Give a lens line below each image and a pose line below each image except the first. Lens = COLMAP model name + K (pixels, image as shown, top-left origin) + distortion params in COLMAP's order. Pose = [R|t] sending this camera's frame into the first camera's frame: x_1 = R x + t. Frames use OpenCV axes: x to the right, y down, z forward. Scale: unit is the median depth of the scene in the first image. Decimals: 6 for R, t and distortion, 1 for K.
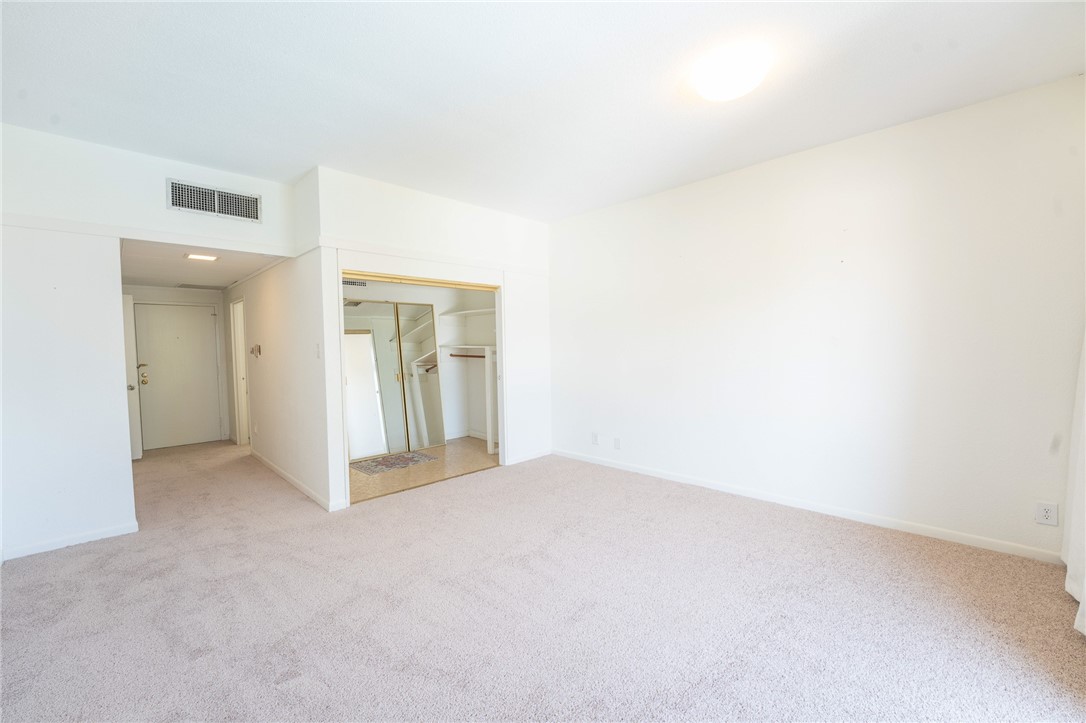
lens RADIAL K [[447.3, 0, 541.5], [0, 447.3, 365.3], [0, 0, 1]] dist [-0.023113, 0.000055]
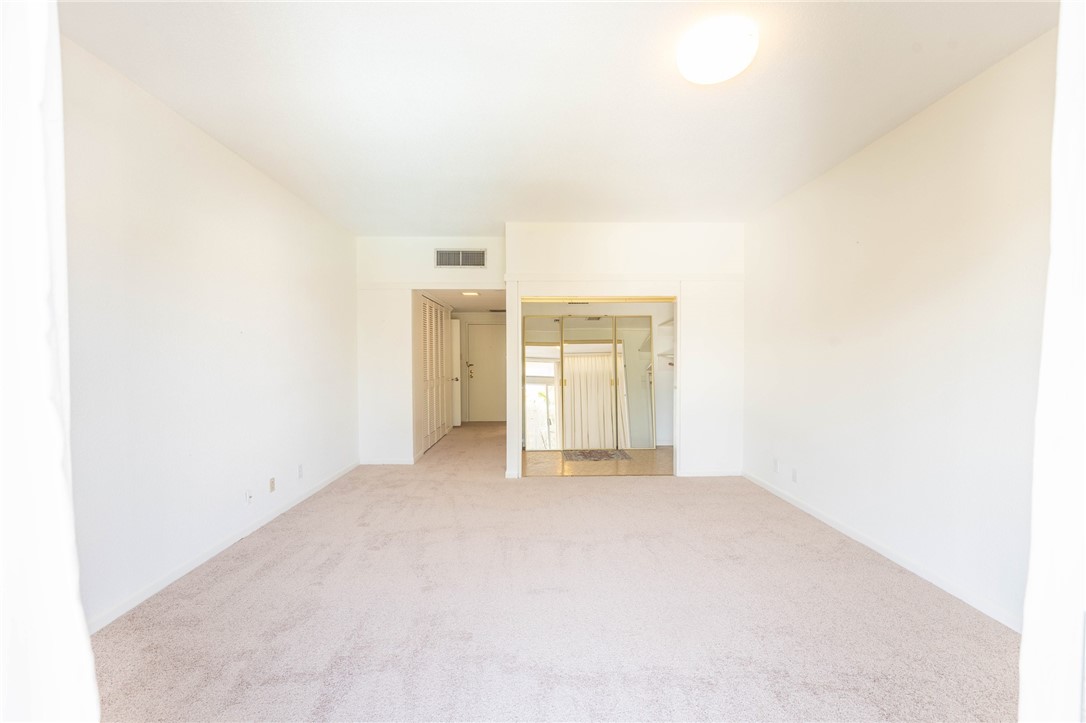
lens RADIAL K [[447.3, 0, 538.2], [0, 447.3, 365.0], [0, 0, 1]] dist [-0.023113, 0.000055]
pose [[0.718963, 0.027934, -0.694486, 0.434643], [-0.040054, 0.999197, -0.001274, -0.010491], [0.693893, 0.028733, 0.719505, 0.073517]]
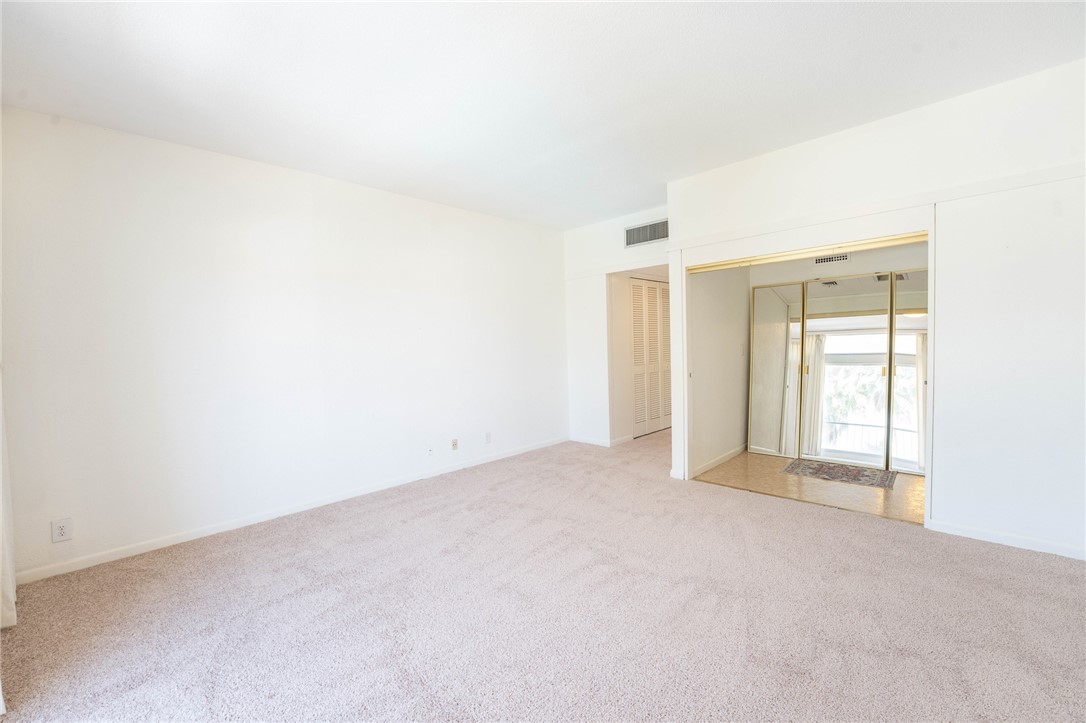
lens RADIAL K [[447.3, 0, 539.3], [0, 447.3, 366.9], [0, 0, 1]] dist [-0.023113, 0.000055]
pose [[0.000781, 0.069170, -0.997605, 0.574946], [-0.014674, 0.997498, 0.069151, -0.032910], [0.999892, 0.014585, 0.001794, 0.536836]]
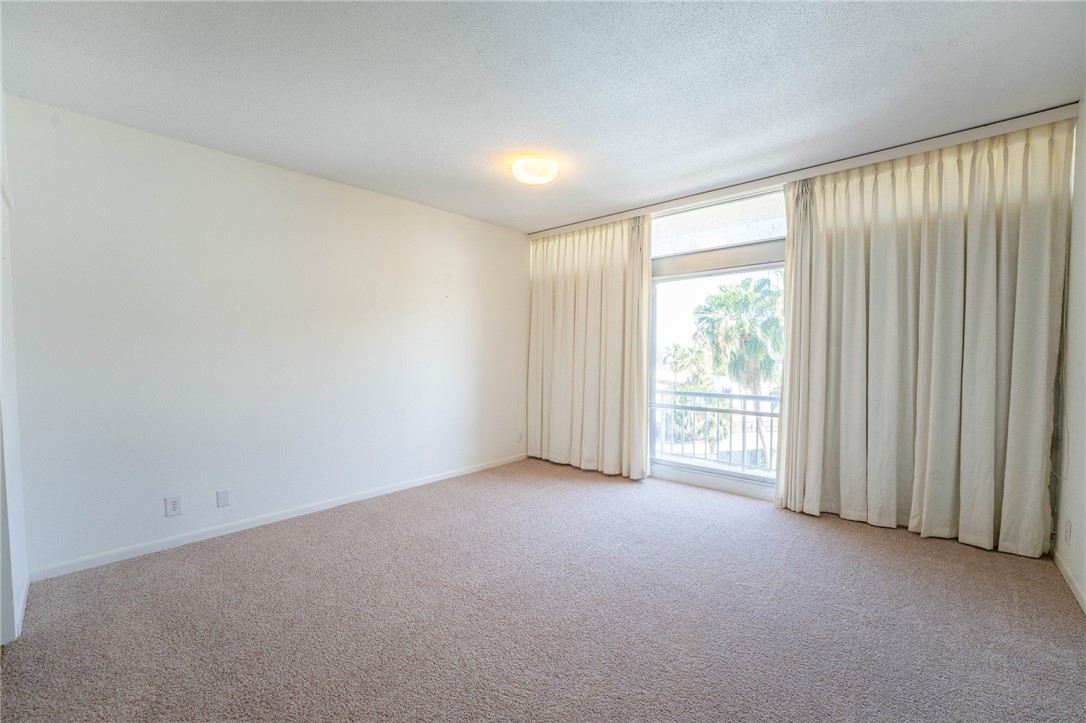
lens RADIAL K [[447.3, 0, 543.4], [0, 447.3, 359.2], [0, 0, 1]] dist [-0.023113, 0.000055]
pose [[-0.070670, 0.000917, 0.997499, -0.588112], [0.044908, 0.998989, 0.002264, -0.017278], [-0.996488, 0.044956, -0.070640, 0.609781]]
